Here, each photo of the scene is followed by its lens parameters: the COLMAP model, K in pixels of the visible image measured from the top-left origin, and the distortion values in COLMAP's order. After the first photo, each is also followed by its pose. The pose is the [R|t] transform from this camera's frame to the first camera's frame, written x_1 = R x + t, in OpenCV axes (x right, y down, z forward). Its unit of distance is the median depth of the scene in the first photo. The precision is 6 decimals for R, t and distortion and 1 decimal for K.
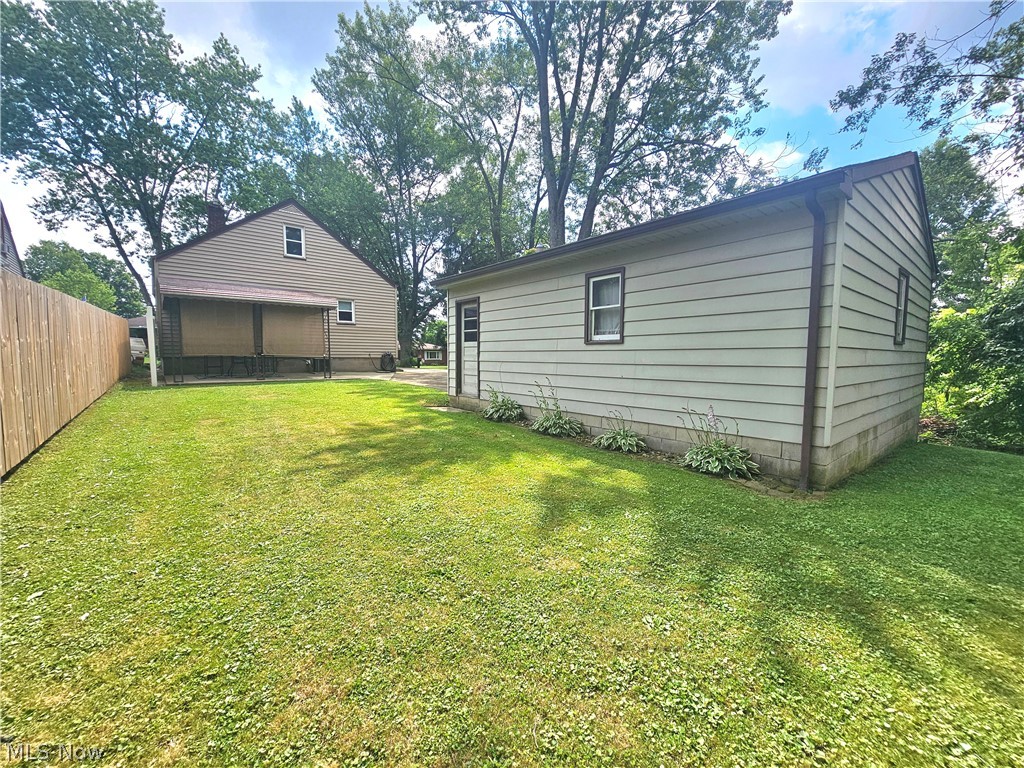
lens RADIAL K [[418.7, 0, 516.1], [0, 418.7, 386.7], [0, 0, 1]] dist [0.012018, -0.002932]
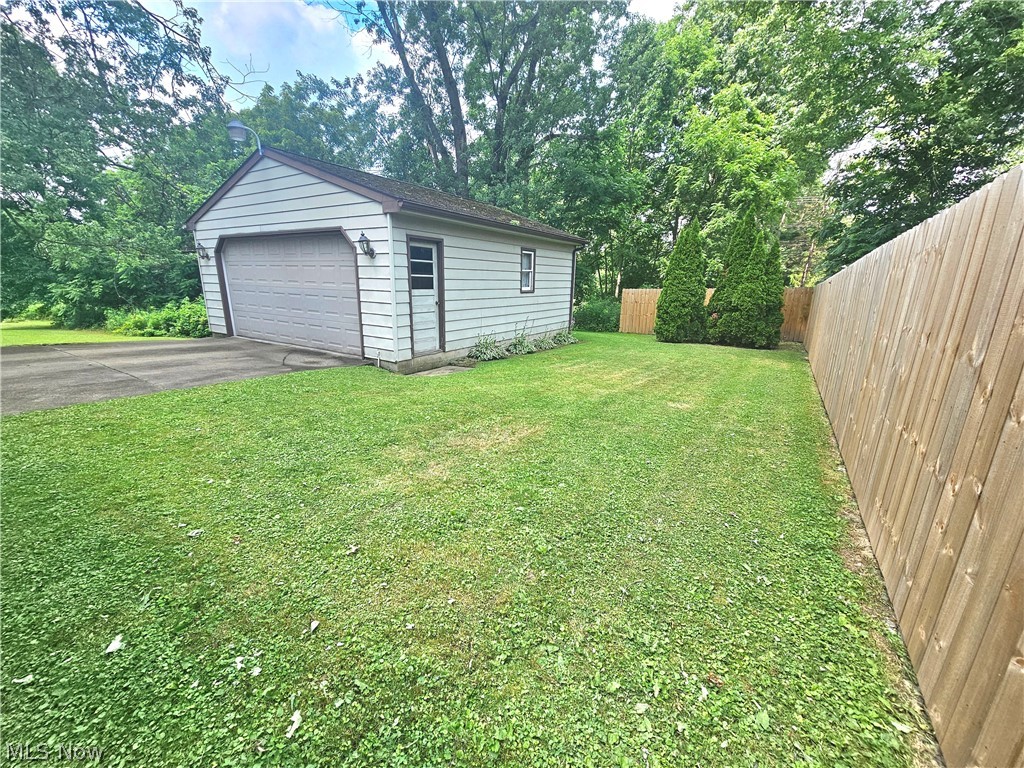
lens RADIAL K [[418.7, 0, 517.4], [0, 418.7, 384.5], [0, 0, 1]] dist [0.012018, -0.002932]
pose [[-0.326313, -0.240453, 0.914167, -1.377725], [0.051226, 0.961186, 0.271105, -0.199931], [-0.943873, 0.135294, -0.301330, 1.546466]]
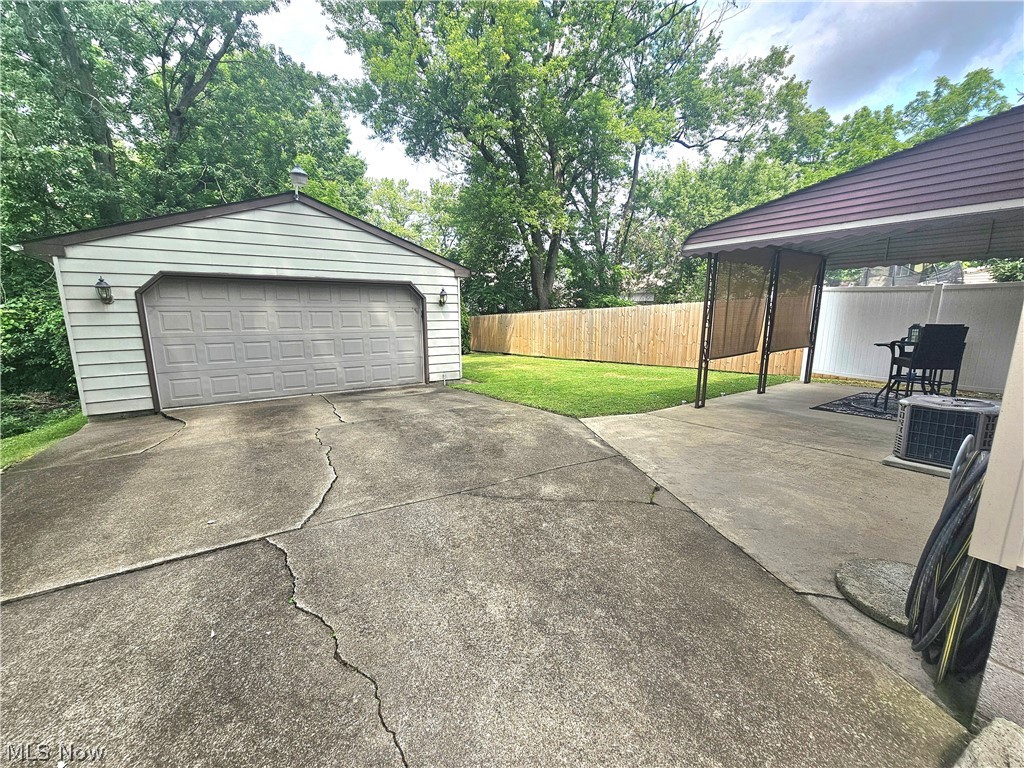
lens RADIAL K [[418.7, 0, 513.1], [0, 418.7, 387.9], [0, 0, 1]] dist [0.012018, -0.002932]
pose [[-0.996030, -0.015595, 0.087645, -0.561279], [0.006650, 0.968754, 0.247936, -0.327403], [-0.088773, 0.247534, -0.964804, 3.037696]]
